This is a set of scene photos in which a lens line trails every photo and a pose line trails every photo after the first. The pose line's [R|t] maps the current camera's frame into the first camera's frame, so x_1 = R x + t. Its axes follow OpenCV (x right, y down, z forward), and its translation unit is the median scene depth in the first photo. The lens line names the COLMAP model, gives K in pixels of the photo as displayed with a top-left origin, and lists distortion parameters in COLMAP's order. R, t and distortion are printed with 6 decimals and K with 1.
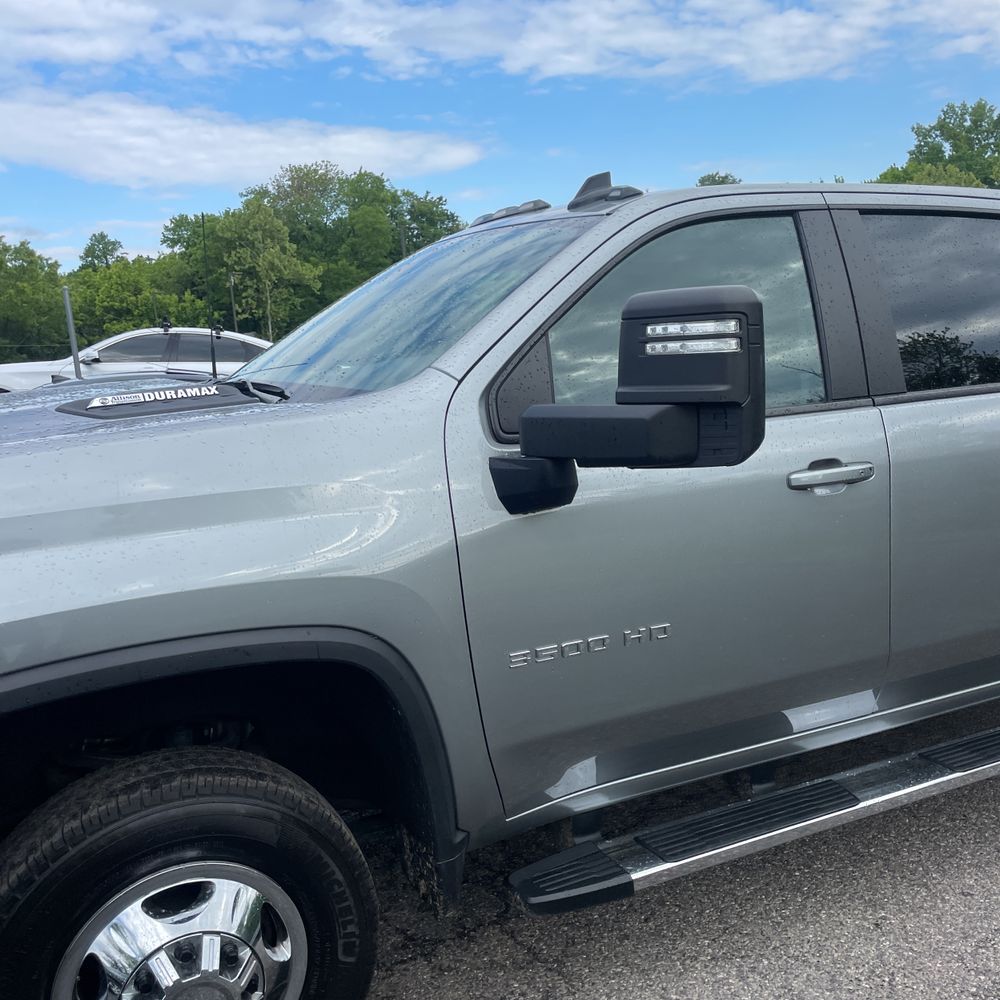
lens RADIAL K [[1007.4, 0, 497.9], [0, 1007.4, 490.6], [0, 0, 1]] dist [0.087324, -0.106708]
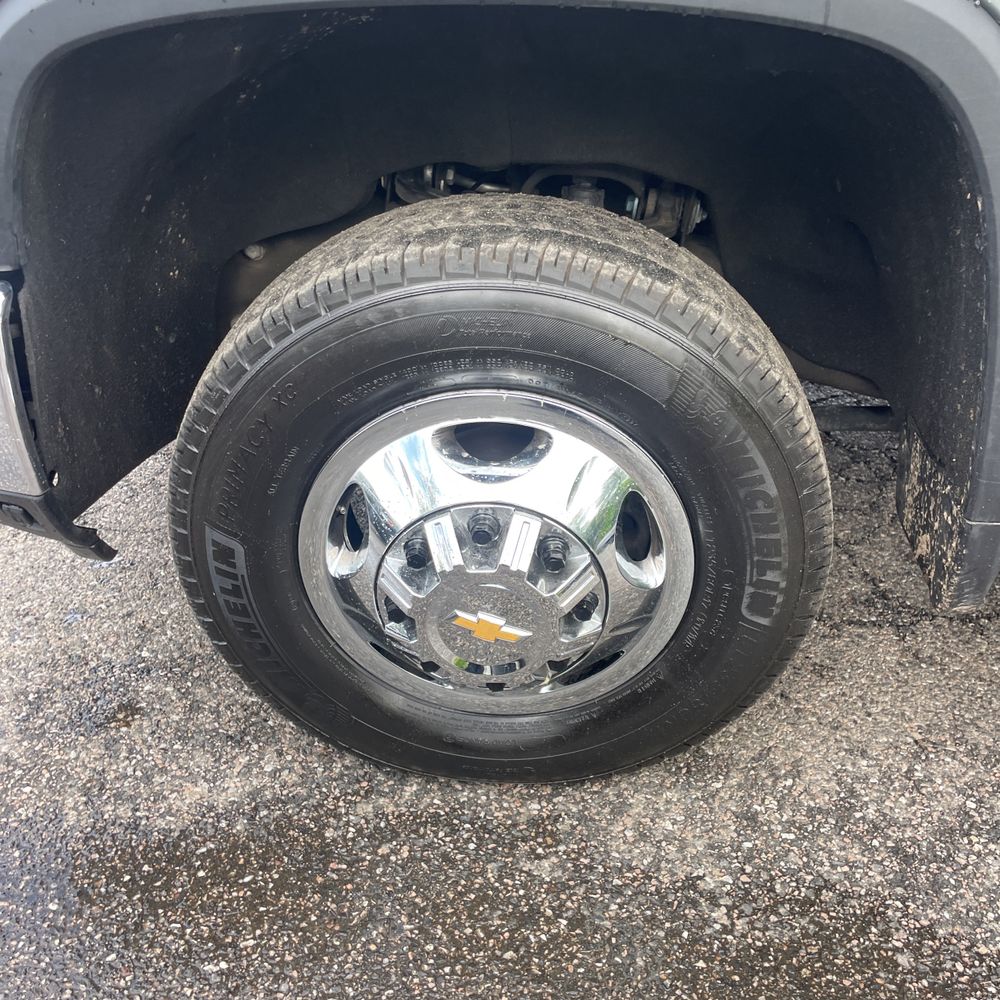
lens RADIAL K [[1013.5, 0, 492.2], [0, 1013.5, 498.1], [0, 0, 1]] dist [0.105678, -0.140196]
pose [[0.851744, 0.303510, -0.427100, -0.049117], [-0.102092, 0.895652, 0.432880, 0.166130], [0.513916, -0.325099, 0.793852, 0.502156]]
